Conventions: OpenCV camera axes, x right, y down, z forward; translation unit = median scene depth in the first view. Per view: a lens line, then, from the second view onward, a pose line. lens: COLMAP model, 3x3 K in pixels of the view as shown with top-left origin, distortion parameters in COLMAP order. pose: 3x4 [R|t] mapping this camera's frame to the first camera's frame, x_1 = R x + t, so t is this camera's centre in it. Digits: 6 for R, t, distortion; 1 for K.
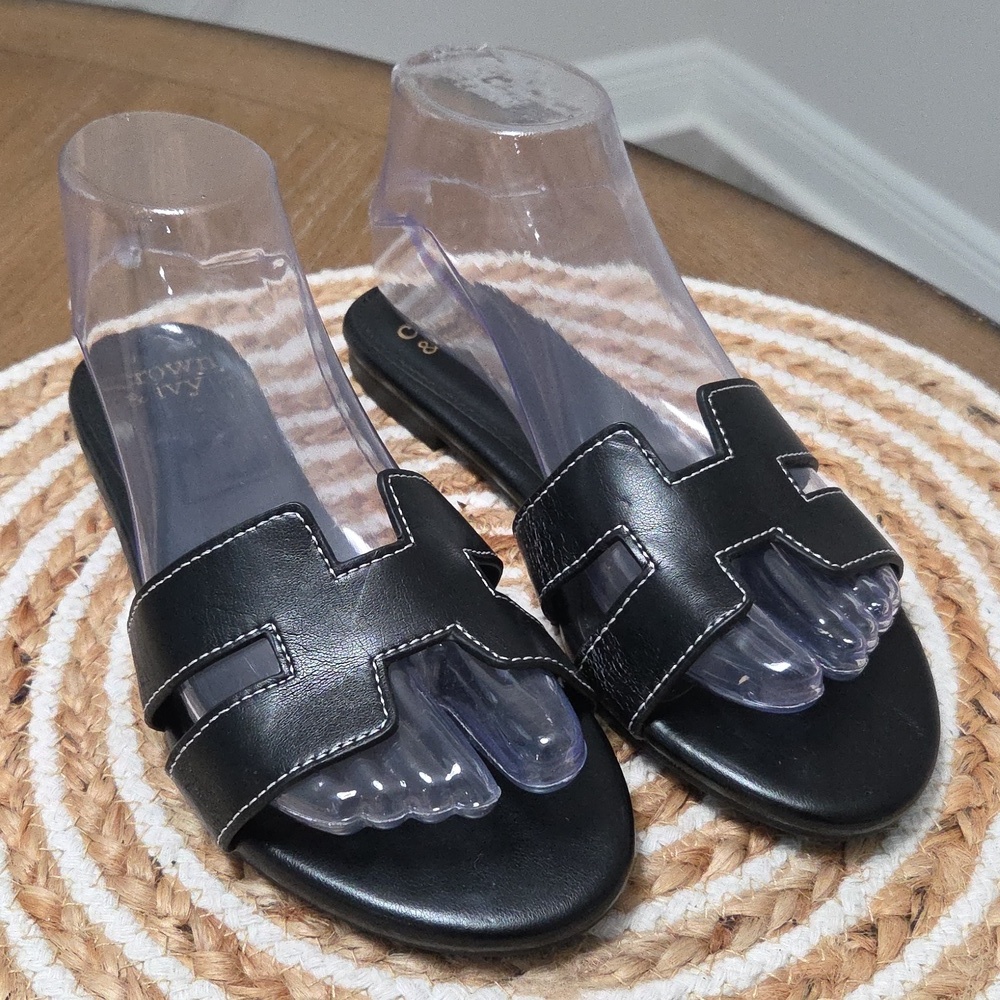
lens RADIAL K [[1395.1, 0, 500.0], [0, 1395.1, 500.0], [0, 0, 1]] dist [0.008161, -0.025490]
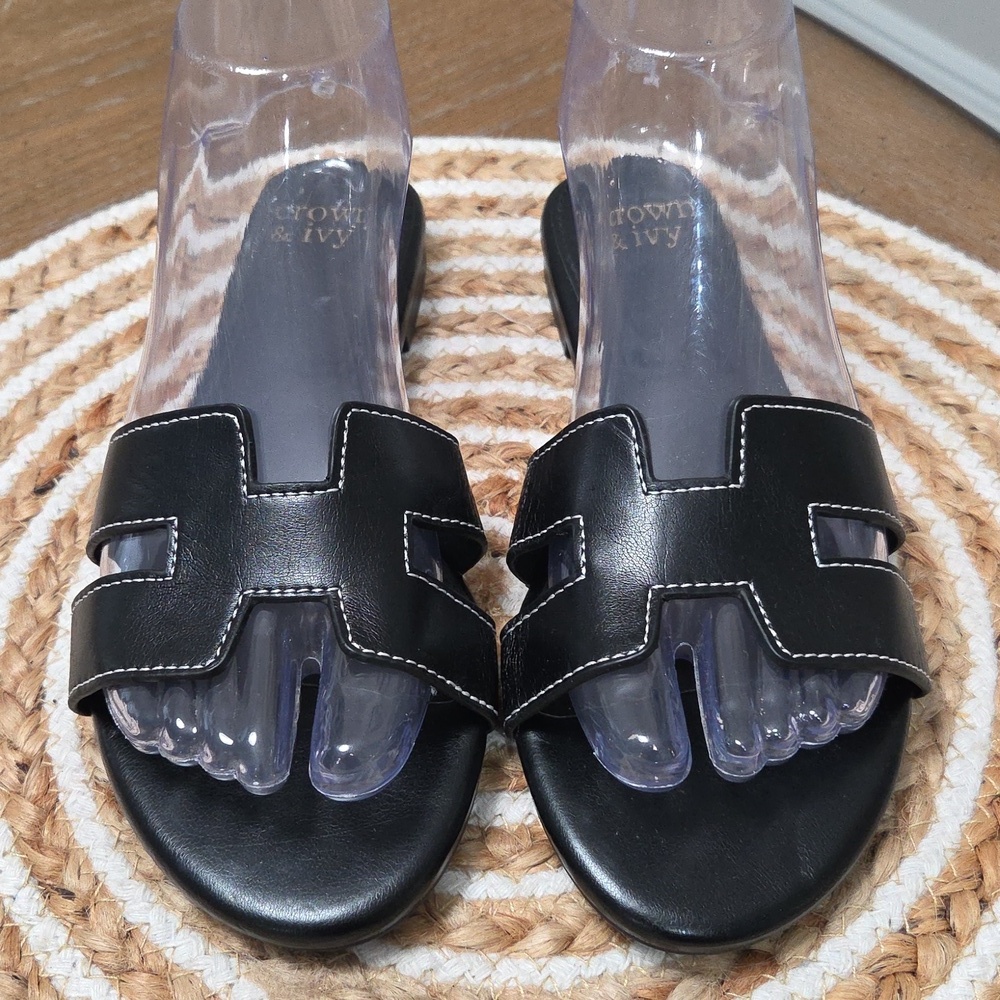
lens RADIAL K [[1395.1, 0, 500.0], [0, 1395.1, 500.0], [0, 0, 1]] dist [0.008161, -0.025490]
pose [[0.879566, 0.347262, -0.325227, 0.320640], [-0.301082, 0.935547, 0.184667, -0.157793], [0.368393, -0.064507, 0.927430, 0.179464]]
